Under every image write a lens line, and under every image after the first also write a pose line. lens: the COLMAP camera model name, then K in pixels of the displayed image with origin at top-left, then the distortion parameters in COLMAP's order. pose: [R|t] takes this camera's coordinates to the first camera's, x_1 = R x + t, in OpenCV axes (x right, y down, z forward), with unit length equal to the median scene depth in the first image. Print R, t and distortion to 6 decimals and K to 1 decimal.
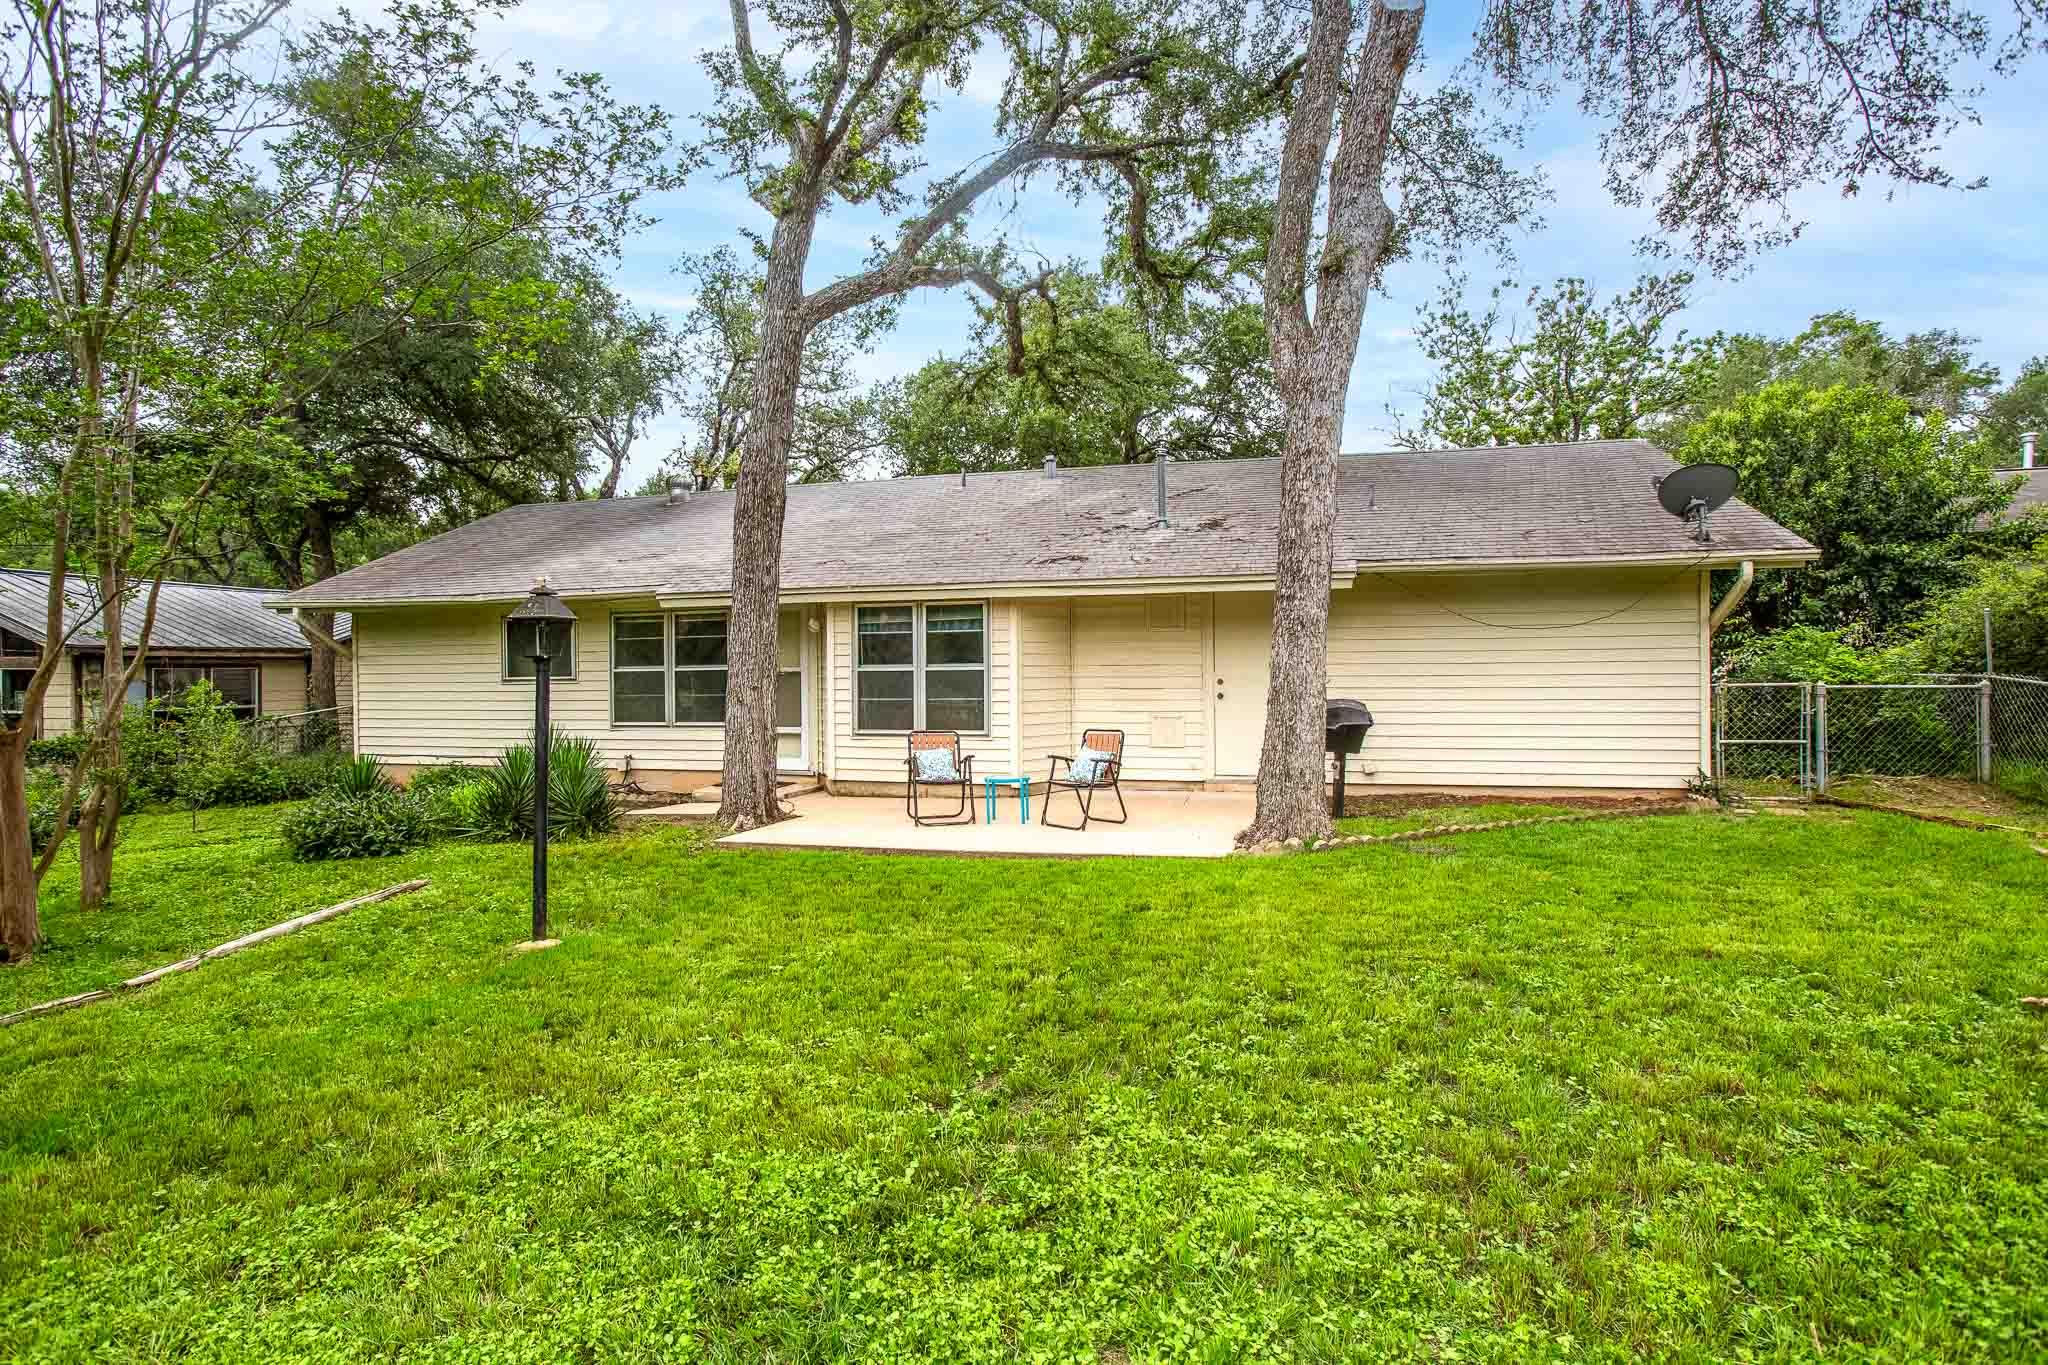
lens RADIAL K [[1036.6, 0, 1022.5], [0, 1036.6, 679.7], [0, 0, 1]] dist [-0.001725, -0.000155]
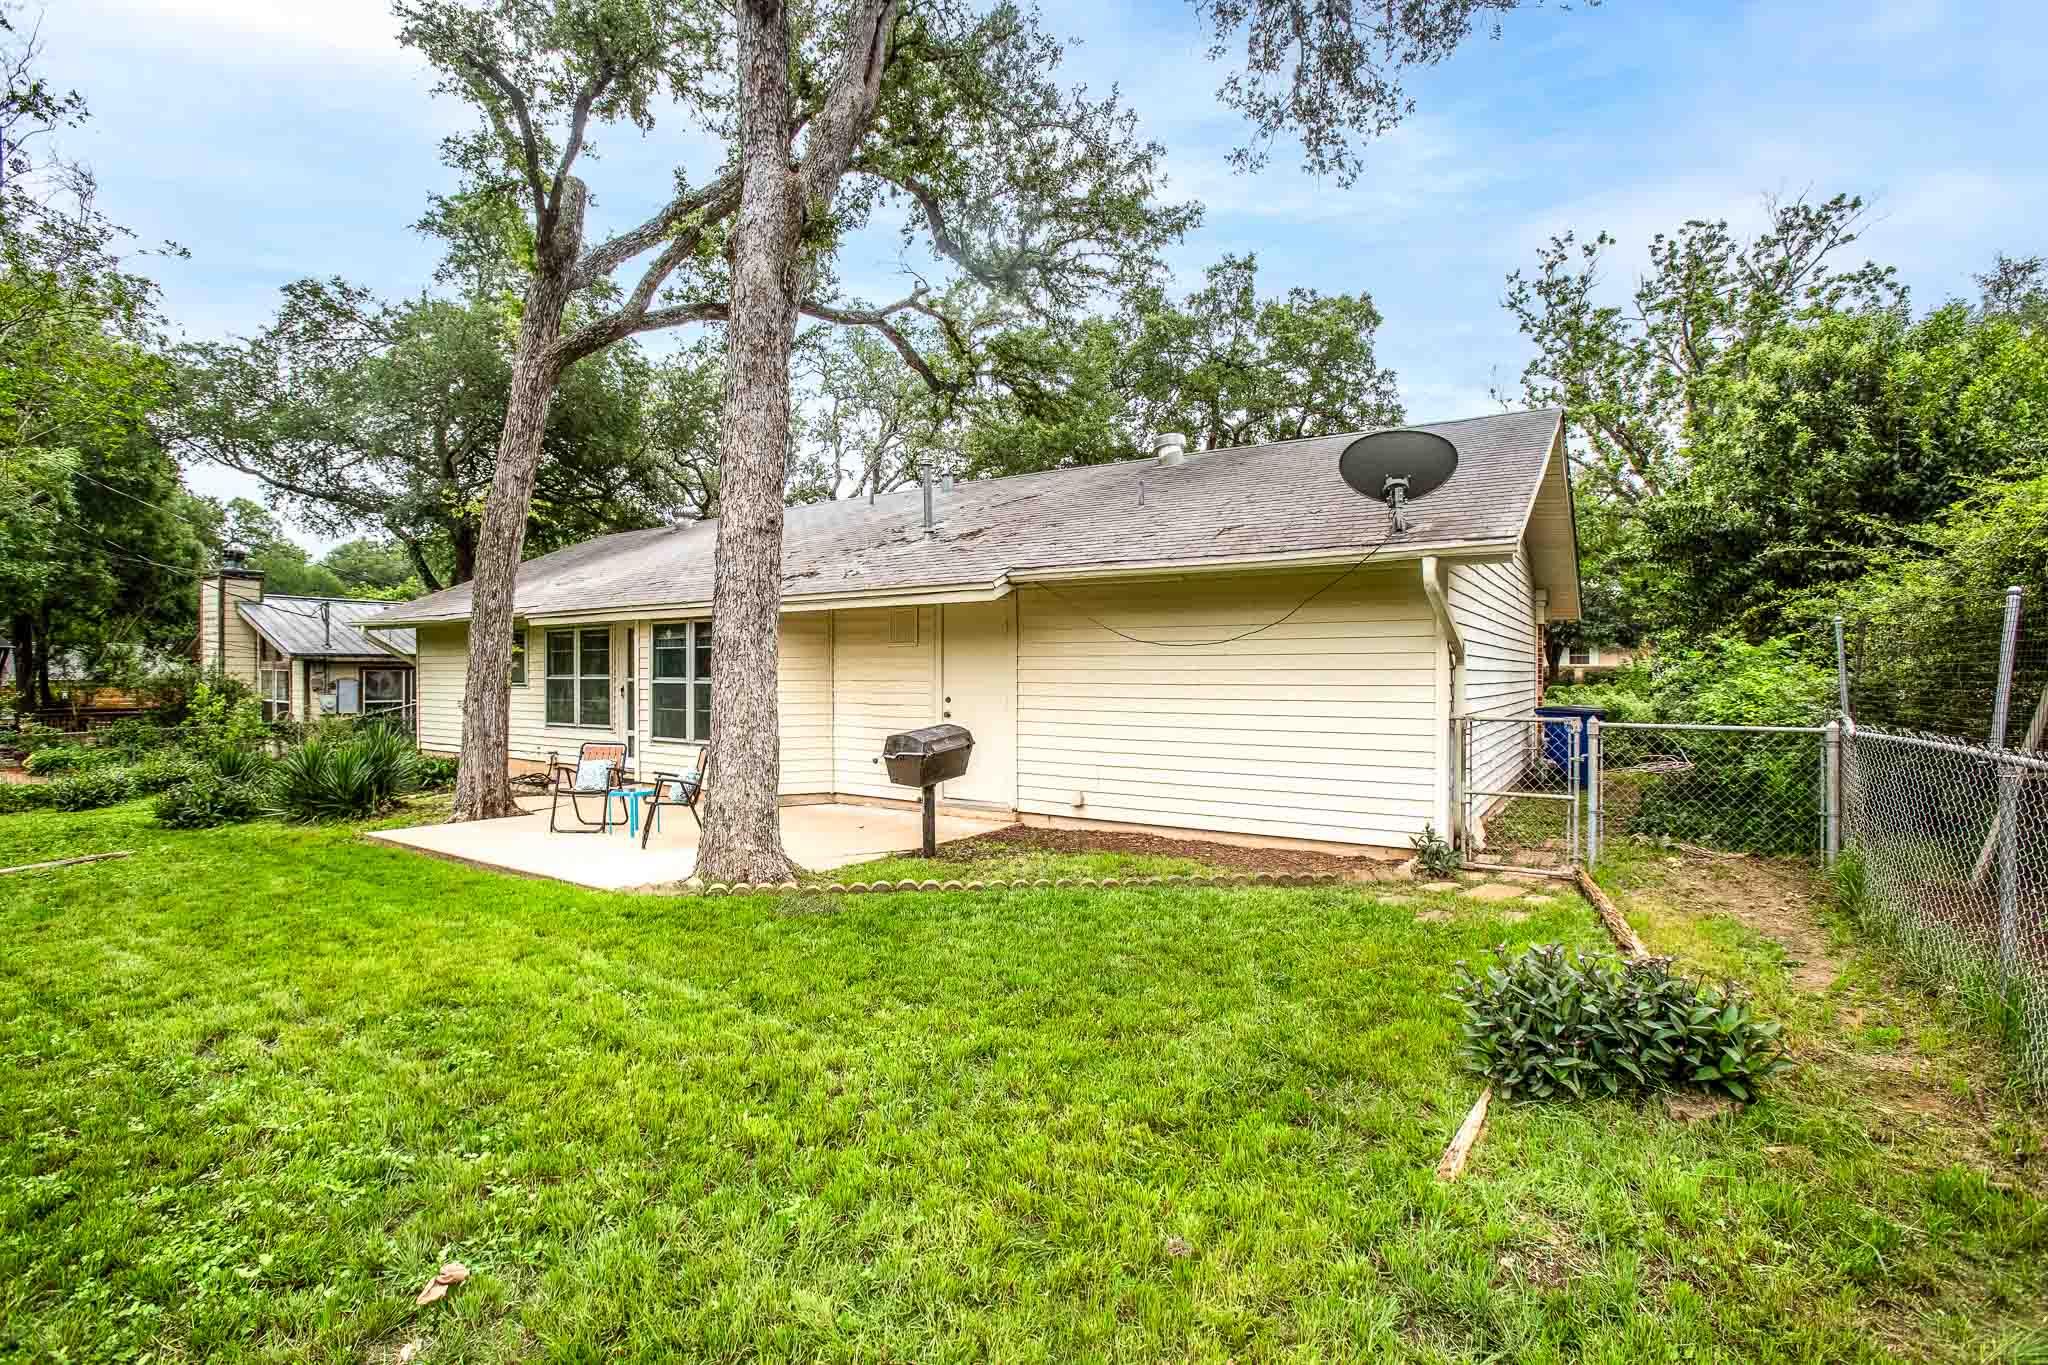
lens RADIAL K [[948.0, 0, 1019.8], [0, 948.0, 675.1], [0, 0, 1]] dist [-0.036776, 0.003056]
pose [[0.938165, 0.010488, -0.346029, 0.546814], [-0.012486, 0.999916, -0.003546, -0.017895], [0.345962, 0.007647, 0.938217, 0.208708]]
